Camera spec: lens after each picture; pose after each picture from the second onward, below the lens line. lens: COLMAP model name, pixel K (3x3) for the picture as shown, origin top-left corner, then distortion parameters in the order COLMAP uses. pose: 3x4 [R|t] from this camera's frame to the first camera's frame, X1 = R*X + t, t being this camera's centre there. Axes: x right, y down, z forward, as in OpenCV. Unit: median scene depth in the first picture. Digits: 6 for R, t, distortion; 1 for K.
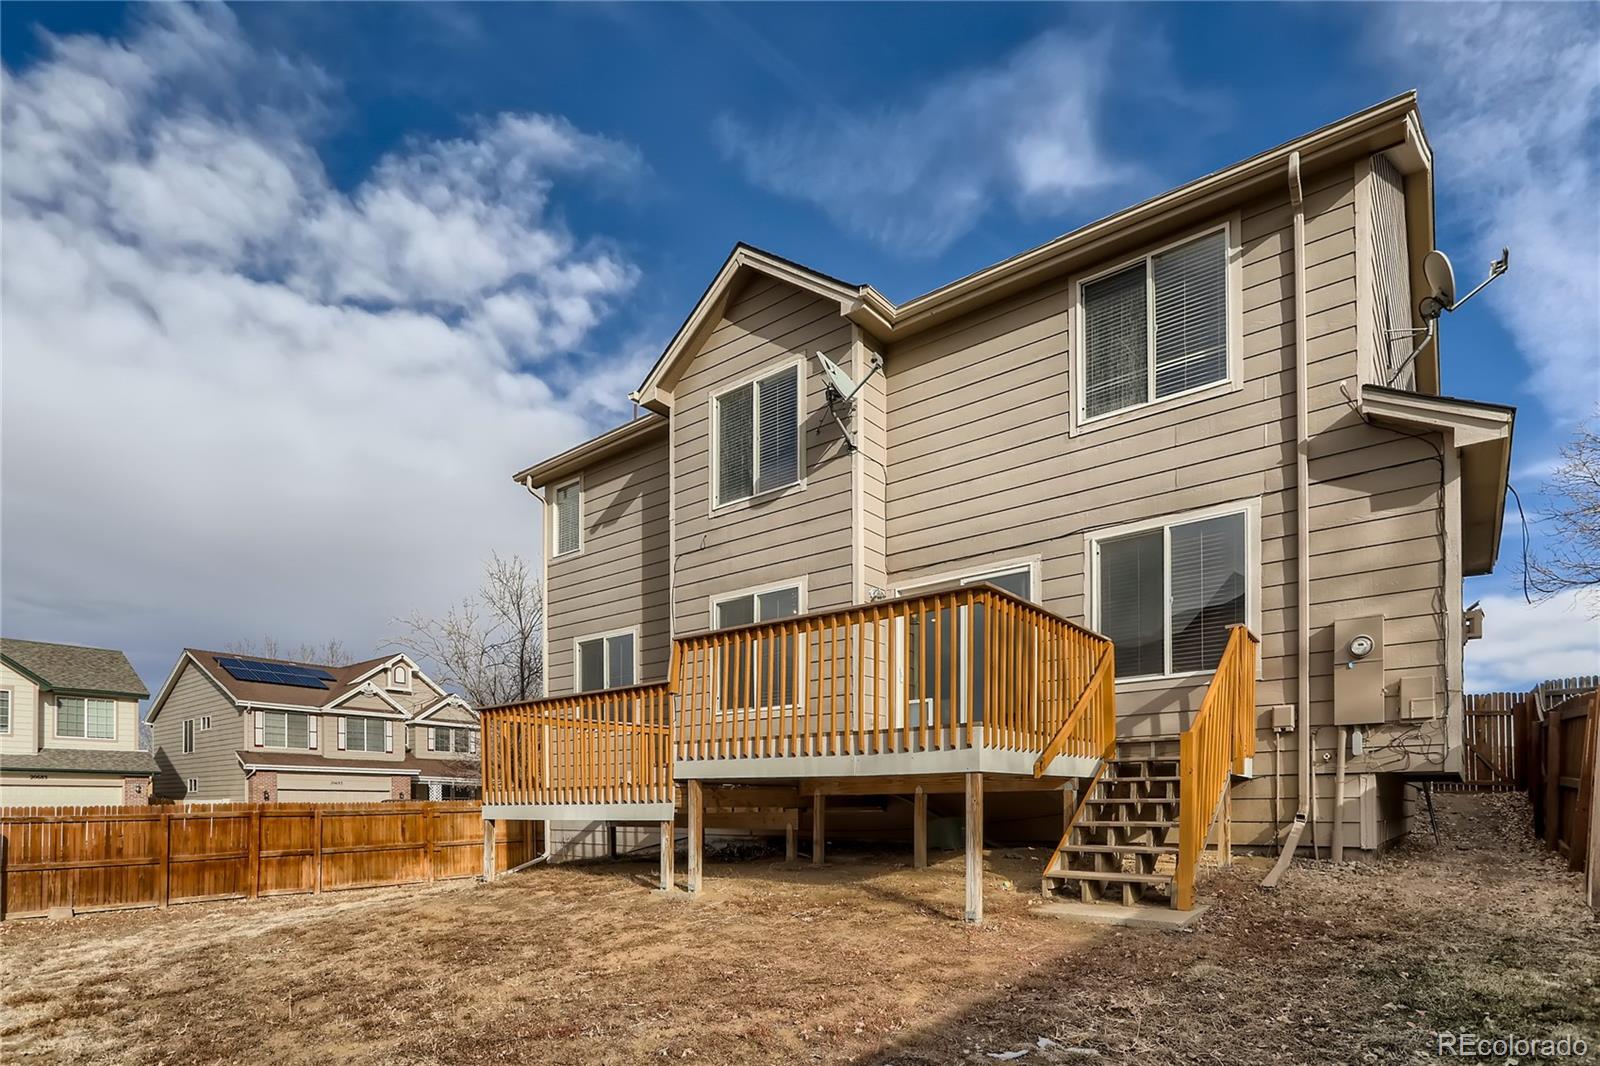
lens RADIAL K [[774.5, 0, 799.0], [0, 774.5, 536.4], [0, 0, 1]] dist [-0.031929, 0.018734]
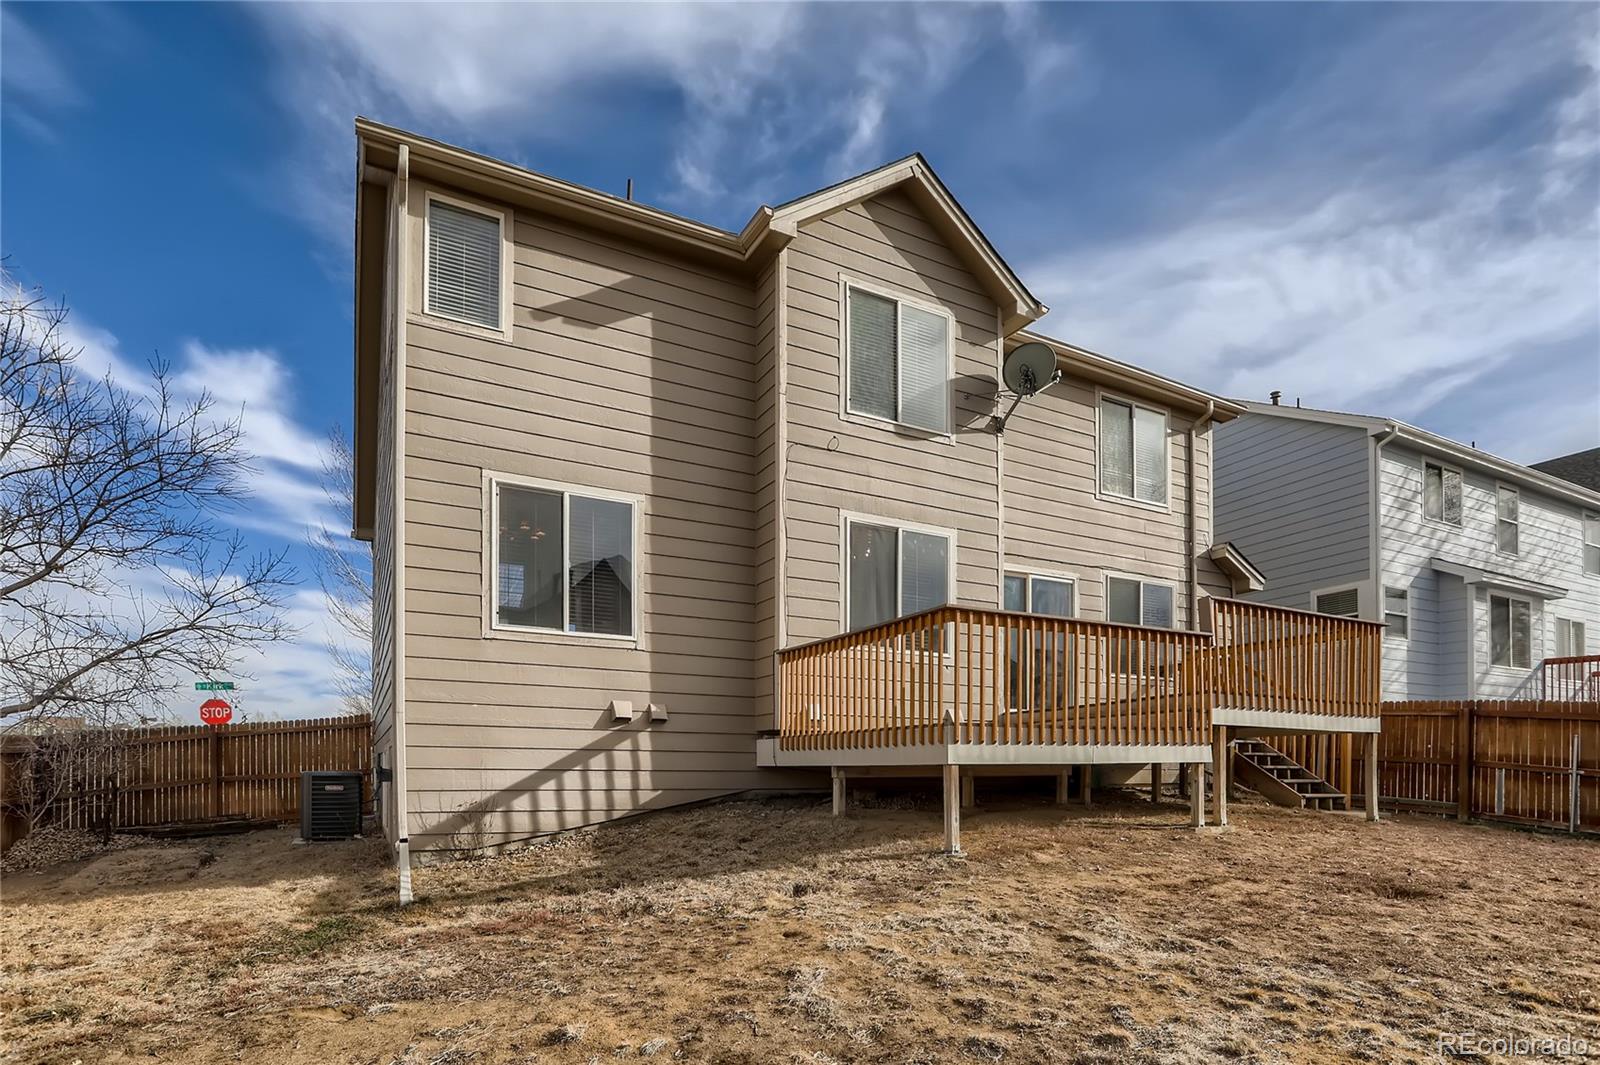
lens RADIAL K [[786.4, 0, 800.0], [0, 786.4, 532.5], [0, 0, 1]] dist [-0.083669, 0.019368]
pose [[0.409759, 0.249206, 0.877493, -0.824561], [-0.302198, 0.944722, -0.127183, 0.207321], [-0.860682, -0.213063, 0.462418, 0.593171]]
